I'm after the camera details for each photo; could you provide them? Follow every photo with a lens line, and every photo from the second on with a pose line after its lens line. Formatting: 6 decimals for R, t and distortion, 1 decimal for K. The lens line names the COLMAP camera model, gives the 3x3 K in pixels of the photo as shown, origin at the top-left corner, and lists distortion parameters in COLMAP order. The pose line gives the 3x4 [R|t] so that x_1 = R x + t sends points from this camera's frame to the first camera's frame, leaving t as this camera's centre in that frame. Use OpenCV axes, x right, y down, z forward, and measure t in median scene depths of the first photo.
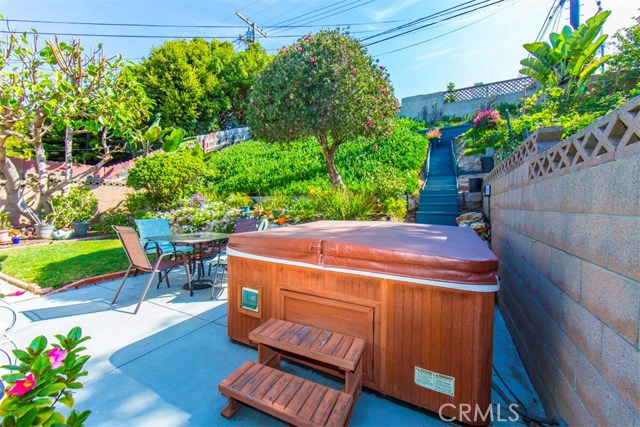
lens RADIAL K [[251.9, 0, 318.5], [0, 251.9, 209.6], [0, 0, 1]] dist [-0.001281, -0.000268]
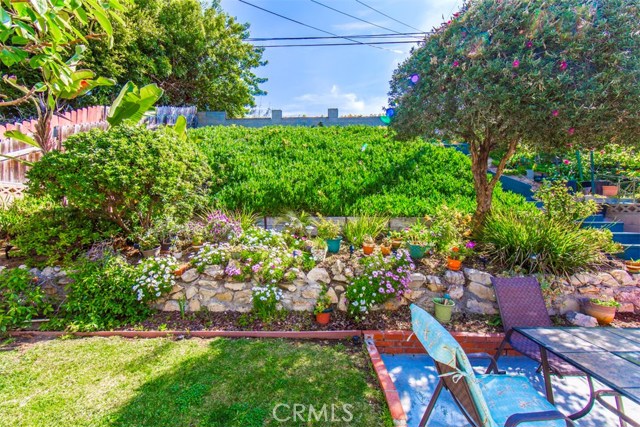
lens RADIAL K [[251.9, 0, 319.9], [0, 251.9, 208.8], [0, 0, 1]] dist [-0.001281, -0.000268]
pose [[0.894101, 0.004969, 0.447837, -0.509379], [0.006449, 0.999692, -0.023967, -0.056475], [-0.447818, 0.024317, 0.893794, 0.419286]]
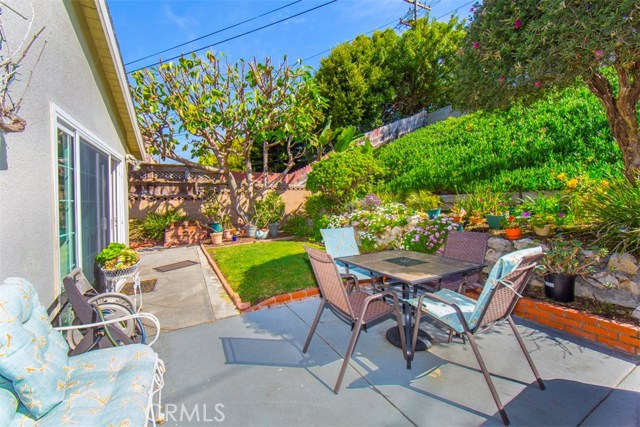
lens RADIAL K [[251.9, 0, 319.7], [0, 251.9, 210.1], [0, 0, 1]] dist [-0.001281, -0.000268]
pose [[0.836437, -0.004242, -0.548047, -0.141035], [0.008904, 0.999943, 0.005849, -0.014214], [0.547991, -0.009773, 0.836427, 0.155773]]
